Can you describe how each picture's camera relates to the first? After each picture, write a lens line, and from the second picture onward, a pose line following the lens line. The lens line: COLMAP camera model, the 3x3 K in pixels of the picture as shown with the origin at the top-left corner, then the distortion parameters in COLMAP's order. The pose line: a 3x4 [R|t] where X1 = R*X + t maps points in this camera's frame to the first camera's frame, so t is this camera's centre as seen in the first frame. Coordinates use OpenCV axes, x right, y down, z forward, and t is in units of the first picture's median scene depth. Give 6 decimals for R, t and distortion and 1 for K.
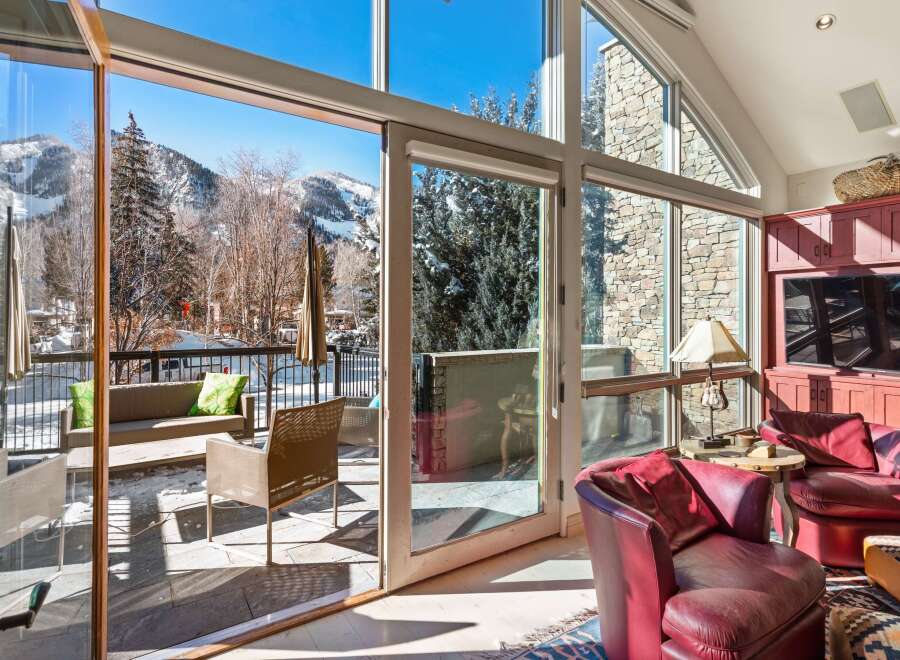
lens RADIAL K [[477.3, 0, 448.1], [0, 477.3, 317.1], [0, 0, 1]] dist [-0.003227, 0.000459]
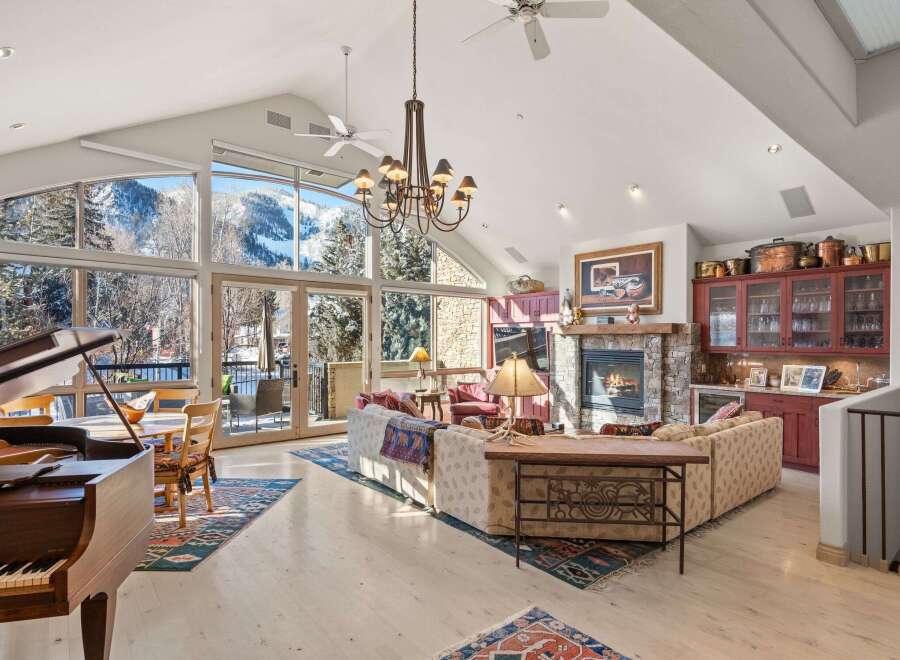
lens RADIAL K [[480.5, 0, 453.7], [0, 480.5, 340.8], [0, 0, 1]] dist [-0.002521, 0.001166]
pose [[0.992890, -0.001148, 0.119030, 0.223572], [0.000877, 0.999997, 0.002335, -0.019722], [-0.119033, -0.002214, 0.992888, -0.990532]]
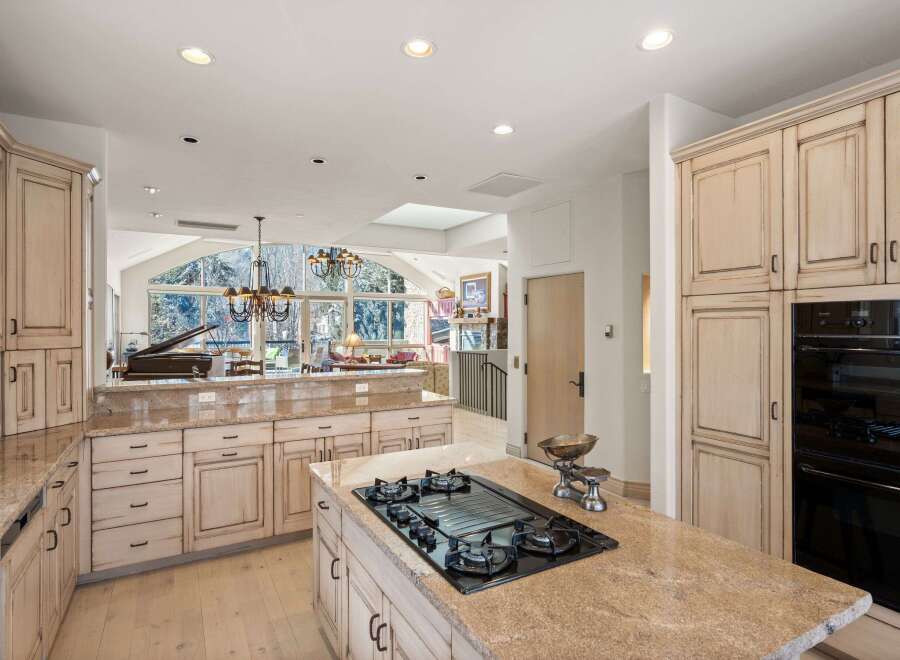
lens RADIAL K [[493.7, 0, 448.1], [0, 493.7, 327.9], [0, 0, 1]] dist [-0.001175, 0.000499]
pose [[0.998026, -0.004714, -0.062632, 0.907162], [0.004822, 0.999987, 0.001574, -0.016830], [0.062624, -0.001873, 0.998035, -2.225660]]
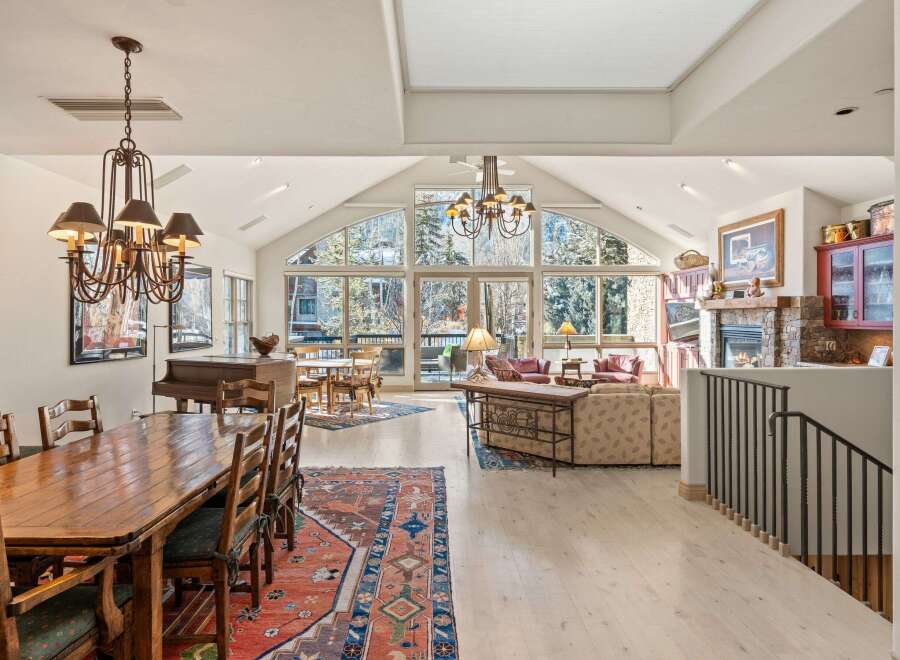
lens RADIAL K [[506.8, 0, 442.4], [0, 506.8, 322.0], [0, 0, 1]] dist [-0.004333, 0.001071]
pose [[0.851645, -0.003477, -0.524107, 0.898442], [0.008716, 0.999934, 0.007528, -0.015861], [0.524046, -0.010980, 0.851619, -1.318578]]
